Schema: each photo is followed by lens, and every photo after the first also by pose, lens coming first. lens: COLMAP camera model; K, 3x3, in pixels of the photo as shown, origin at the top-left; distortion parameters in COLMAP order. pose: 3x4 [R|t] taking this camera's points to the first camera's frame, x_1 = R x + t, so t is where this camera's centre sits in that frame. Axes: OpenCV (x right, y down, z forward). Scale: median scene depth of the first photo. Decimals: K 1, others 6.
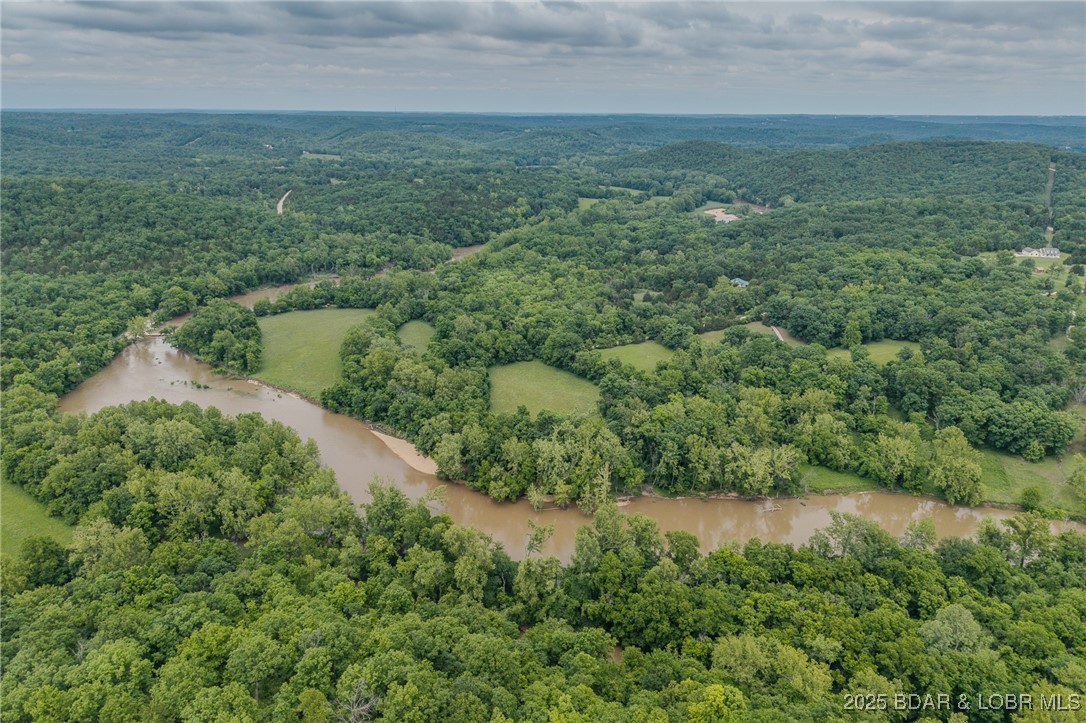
lens RADIAL K [[723.5, 0, 552.9], [0, 723.5, 368.6], [0, 0, 1]] dist [0.019234, -0.021419]
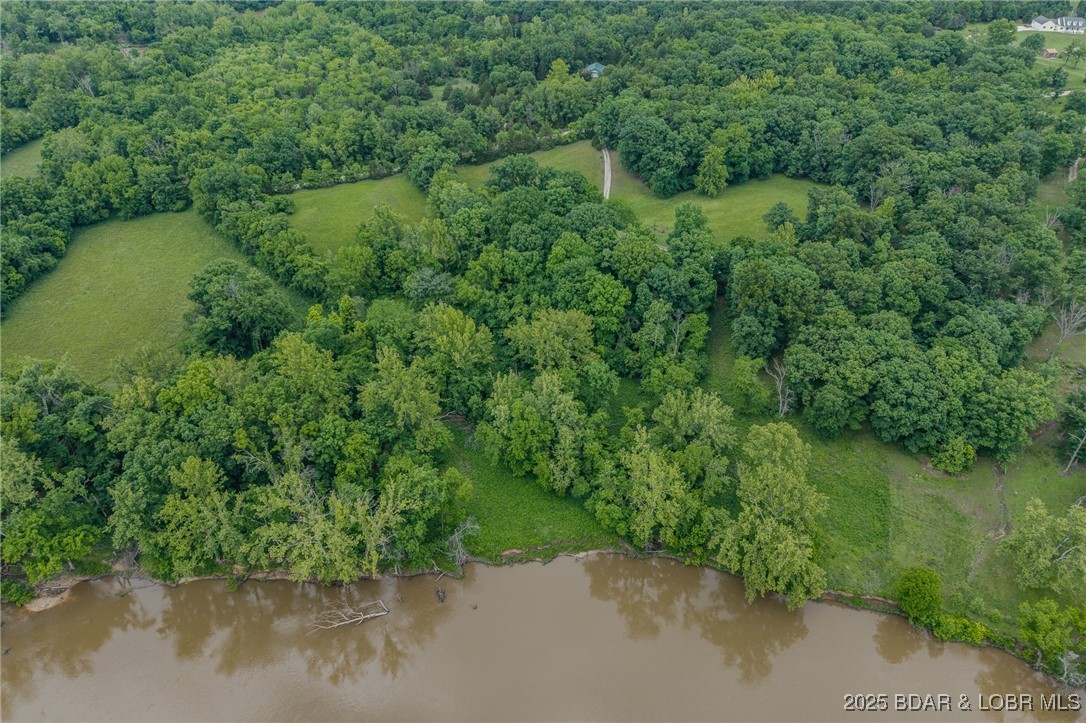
lens RADIAL K [[723.5, 0, 548.6], [0, 723.5, 356.0], [0, 0, 1]] dist [0.019234, -0.021419]
pose [[0.999923, 0.001790, 0.012311, 0.268812], [-0.005028, 0.963329, 0.268274, -0.058982], [-0.011379, -0.268315, 0.963264, 0.385228]]
